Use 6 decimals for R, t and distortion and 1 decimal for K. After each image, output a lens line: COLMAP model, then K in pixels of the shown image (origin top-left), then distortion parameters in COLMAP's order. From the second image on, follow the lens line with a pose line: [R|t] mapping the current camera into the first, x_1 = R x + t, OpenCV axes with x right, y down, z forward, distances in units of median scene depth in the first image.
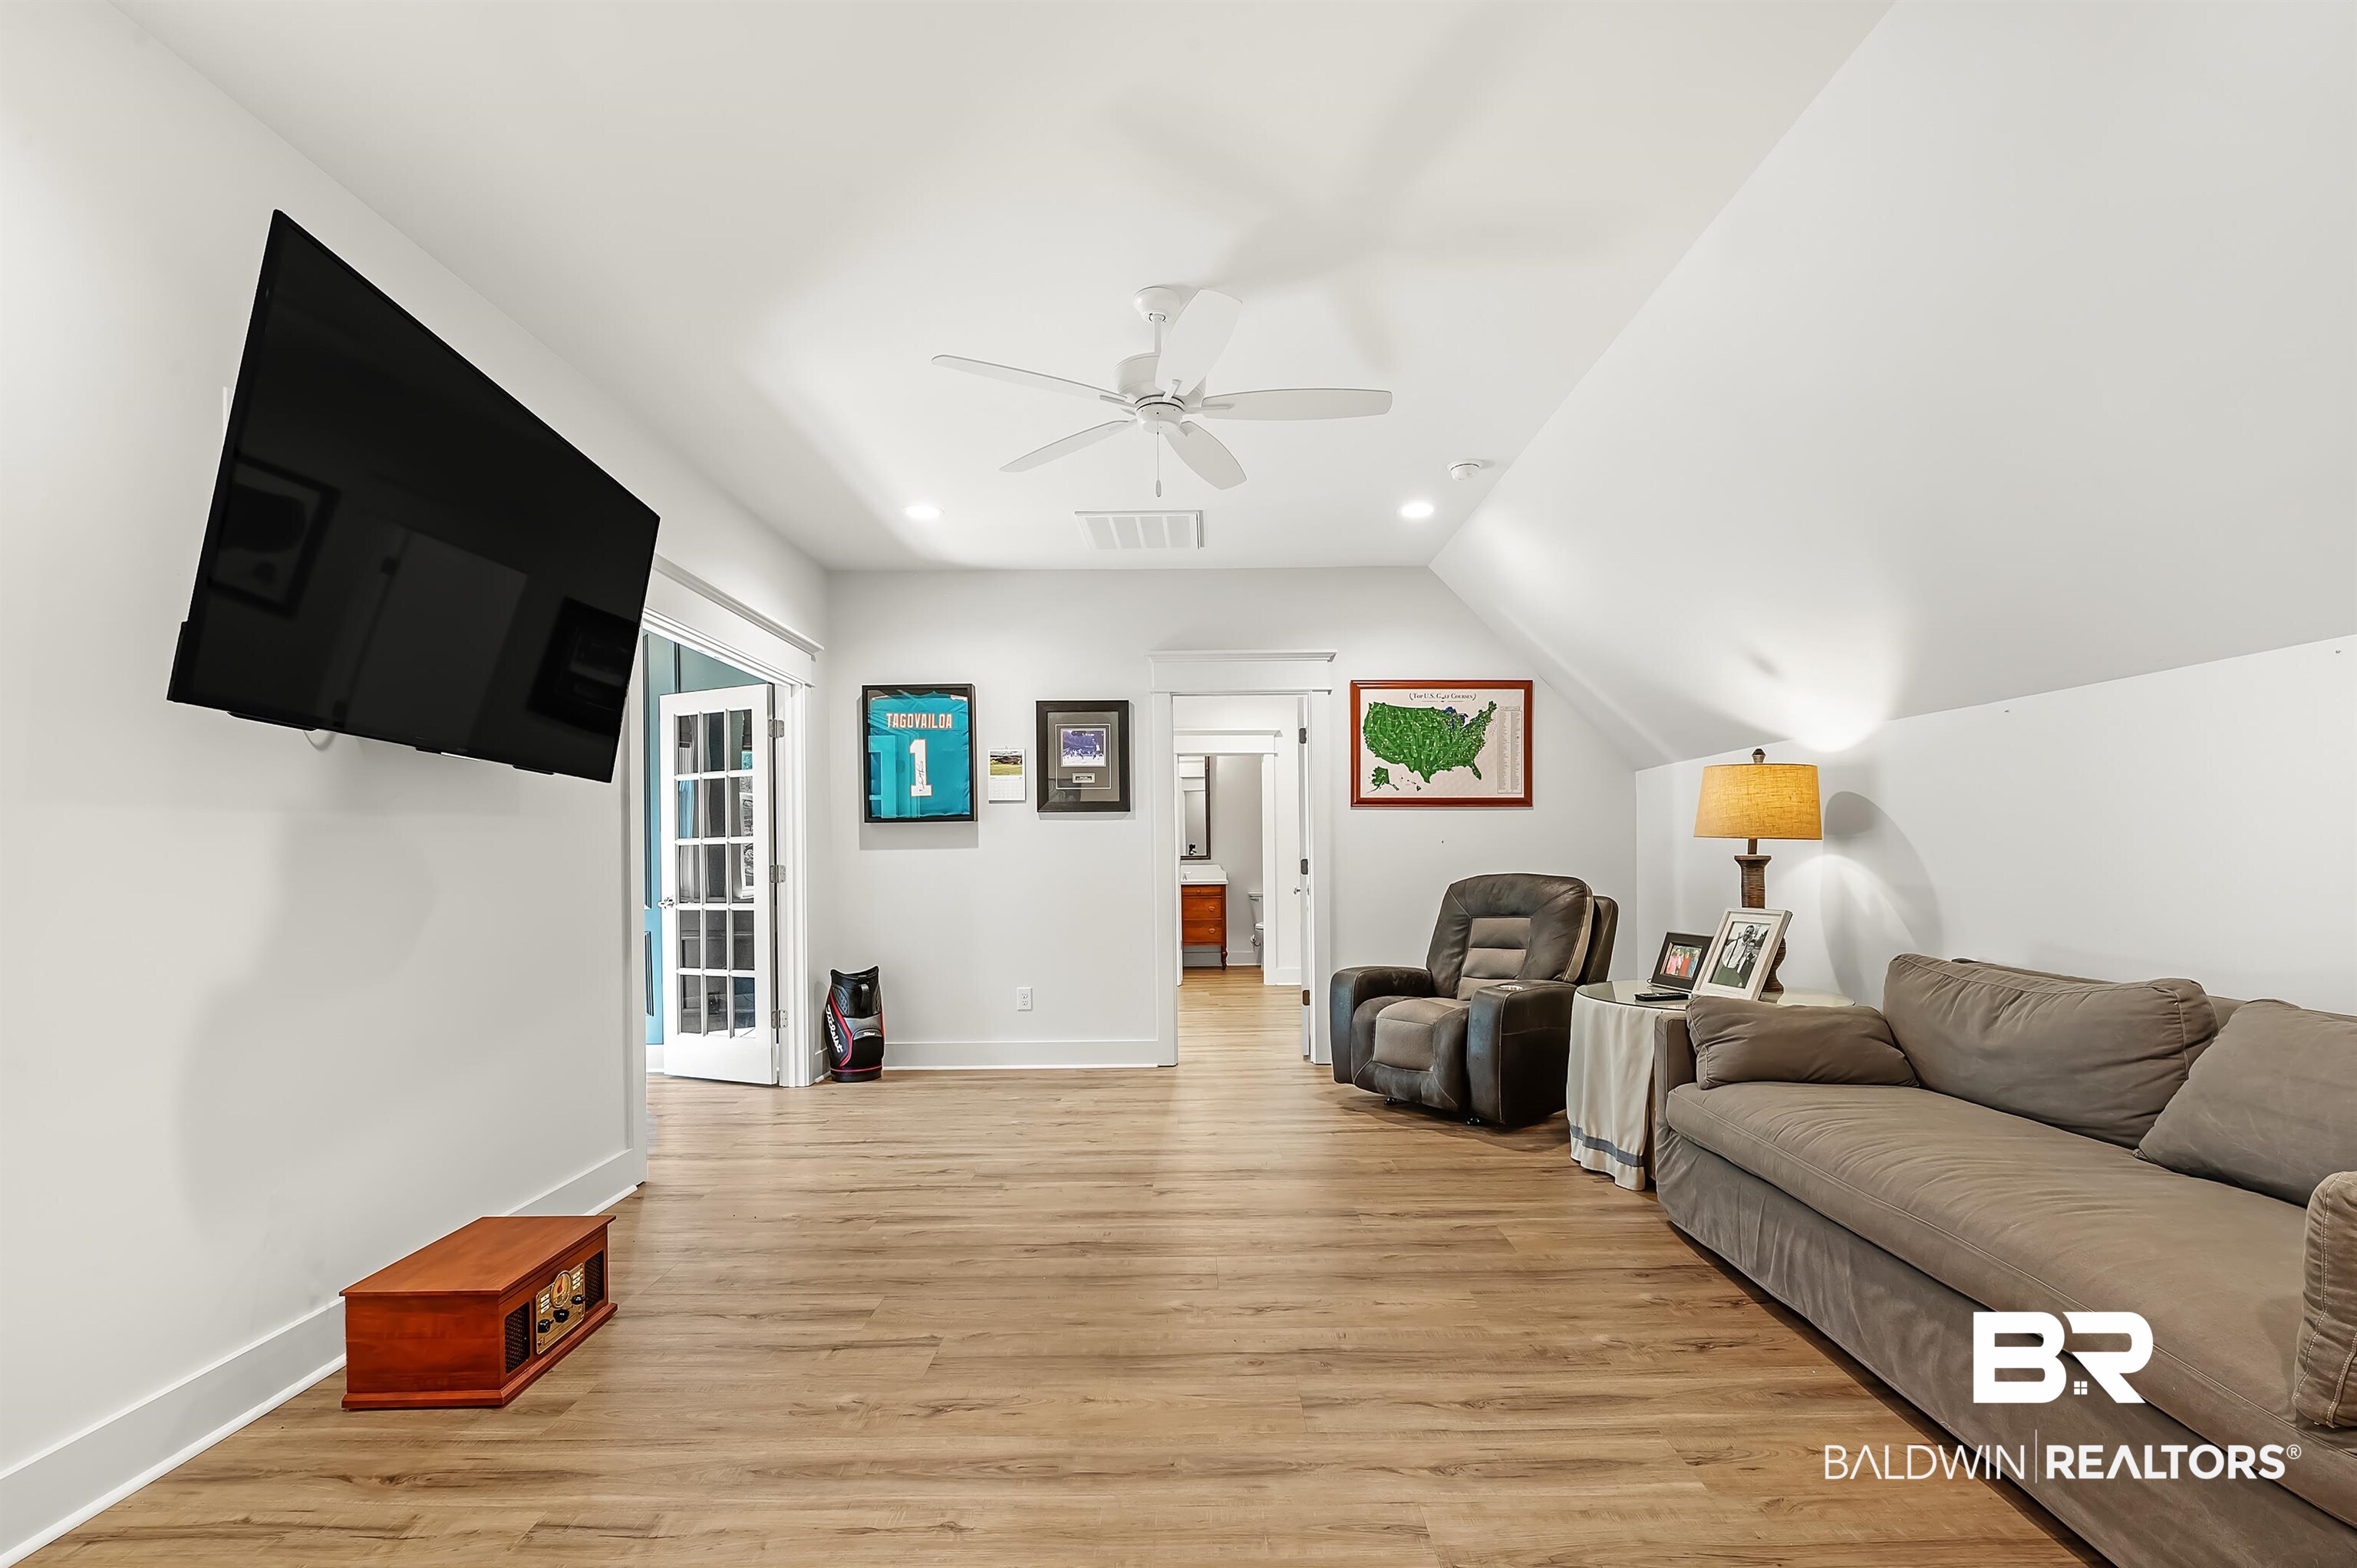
lens RADIAL K [[1039.2, 0, 1190.6], [0, 1039.2, 858.0], [0, 0, 1]] dist [-0.004510, -0.000291]
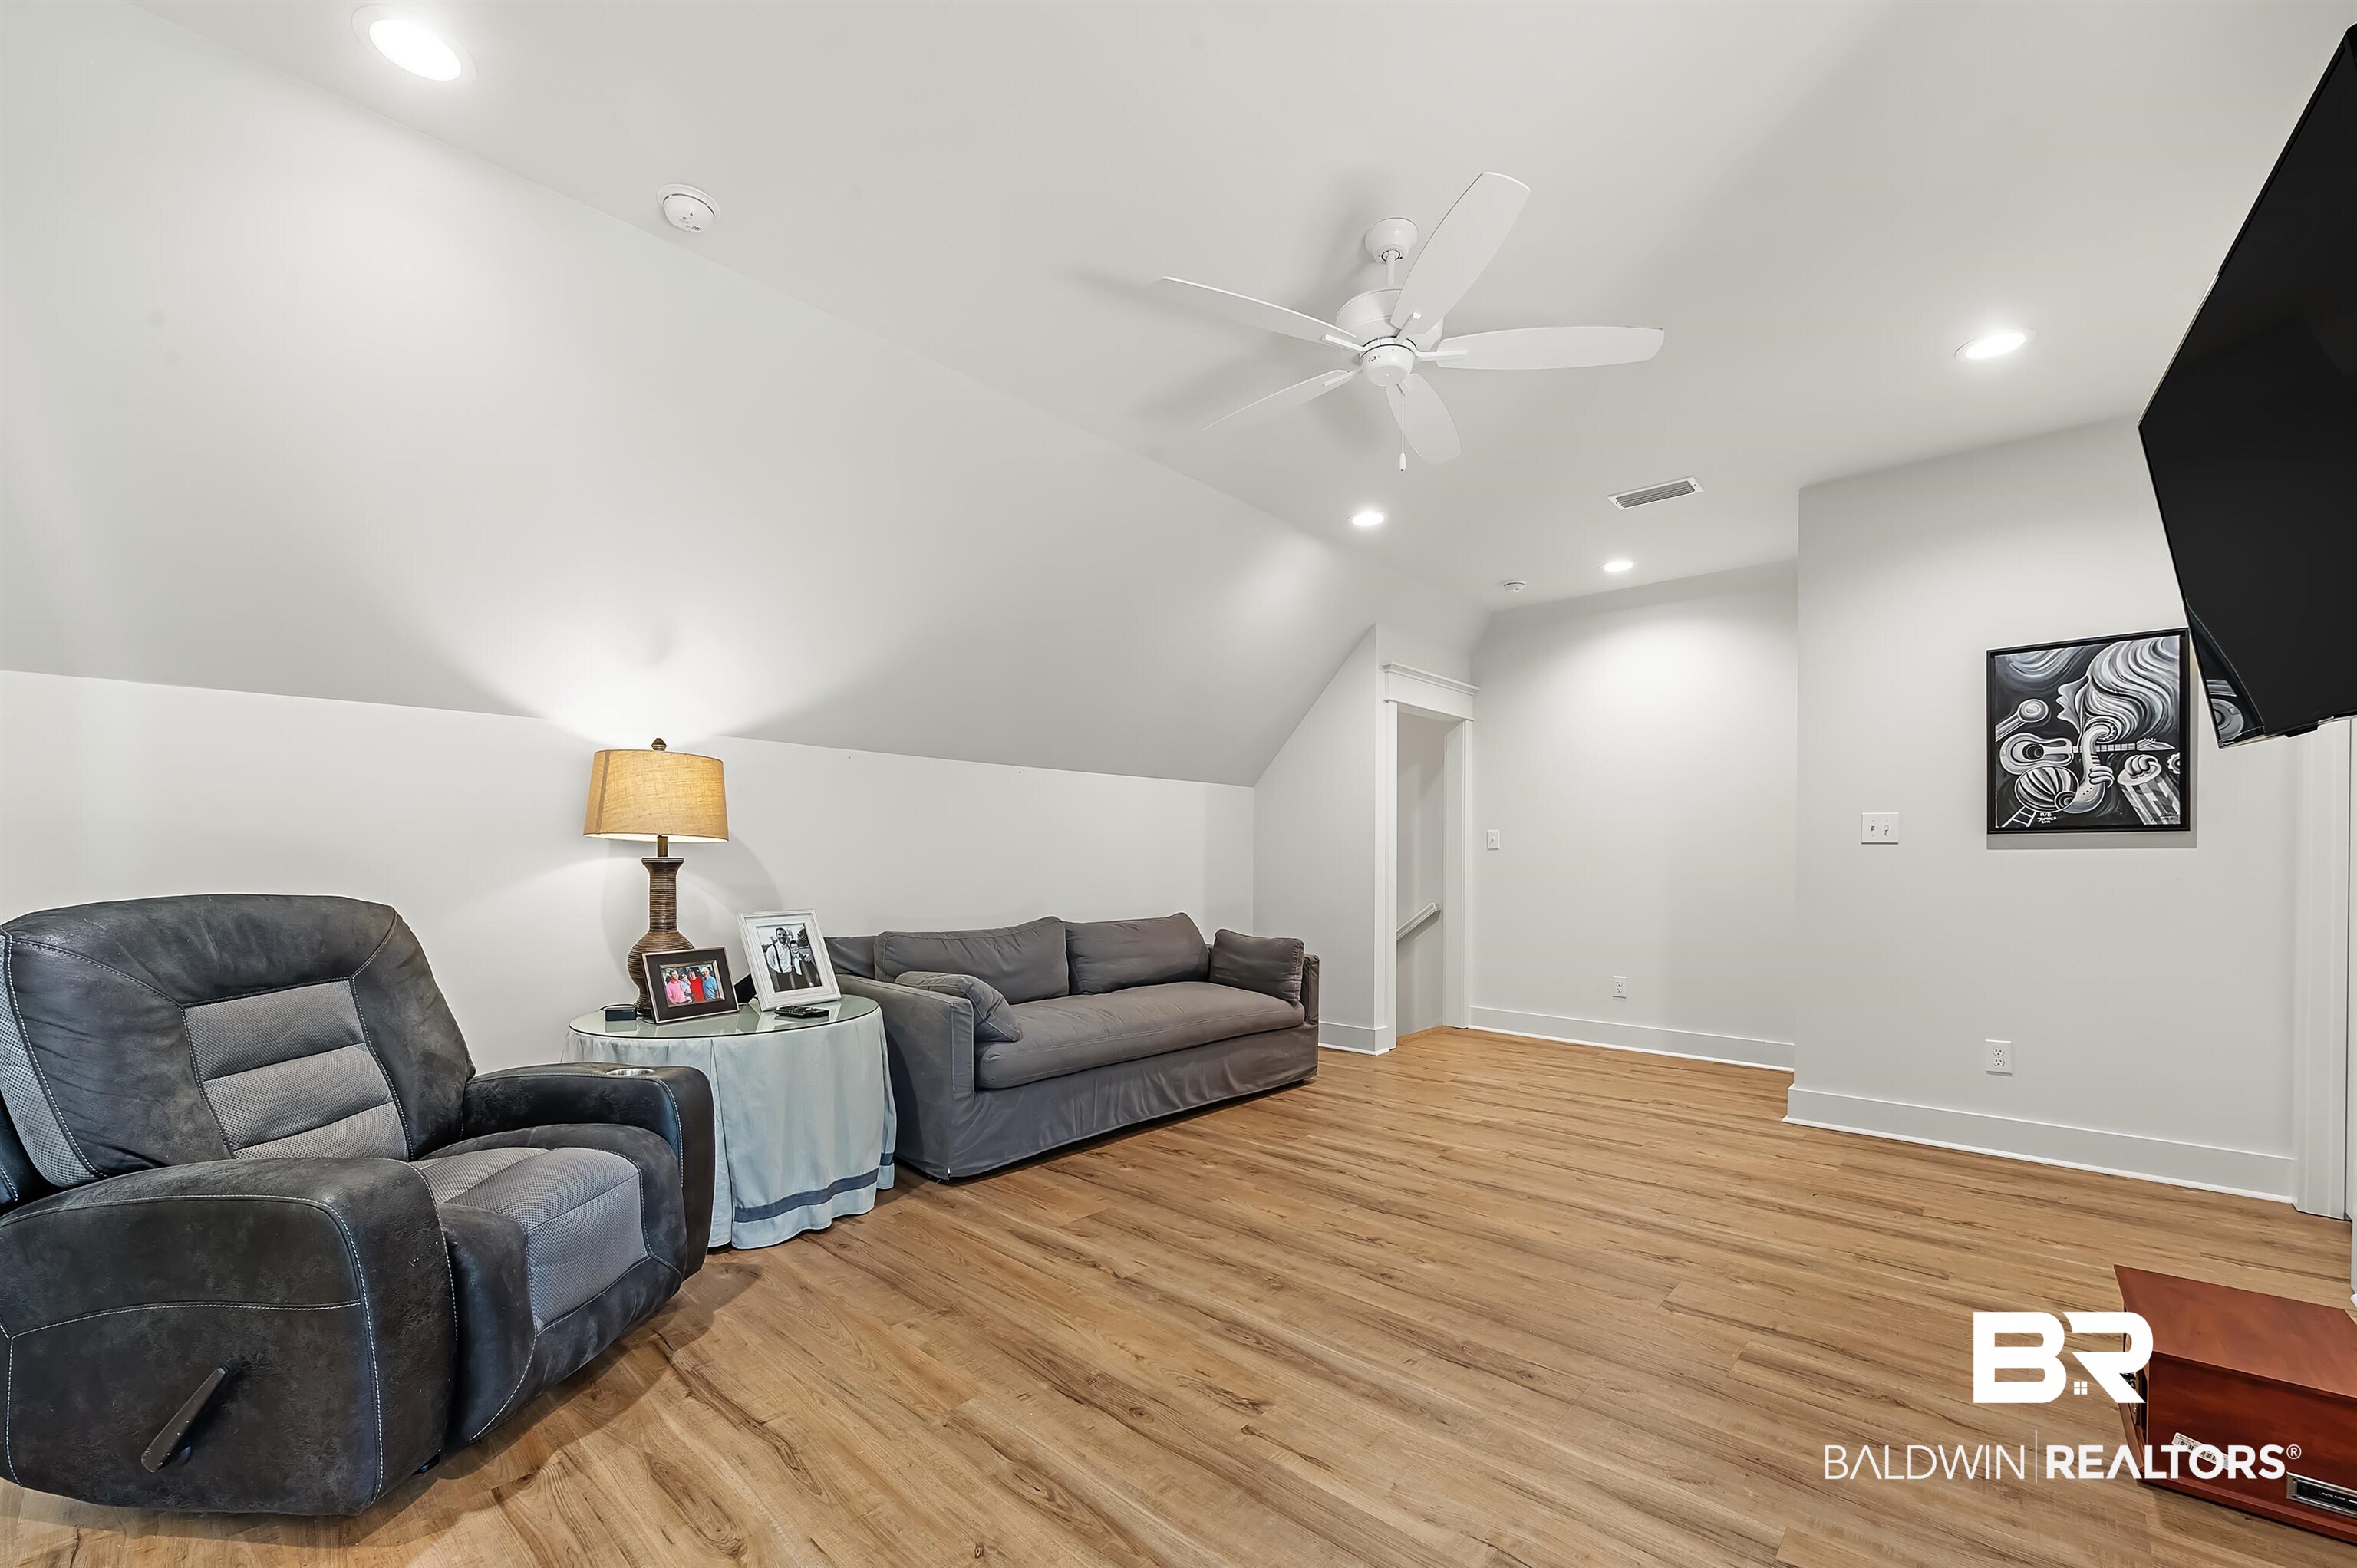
lens RADIAL K [[940.0, 0, 1206.3], [0, 940.0, 862.0], [0, 0, 1]] dist [-0.002706, -0.000274]
pose [[-0.750999, 0.004362, 0.660289, -0.442293], [0.004072, 0.999990, -0.001975, 0.006017], [-0.660291, 0.001205, -0.751009, 1.703474]]
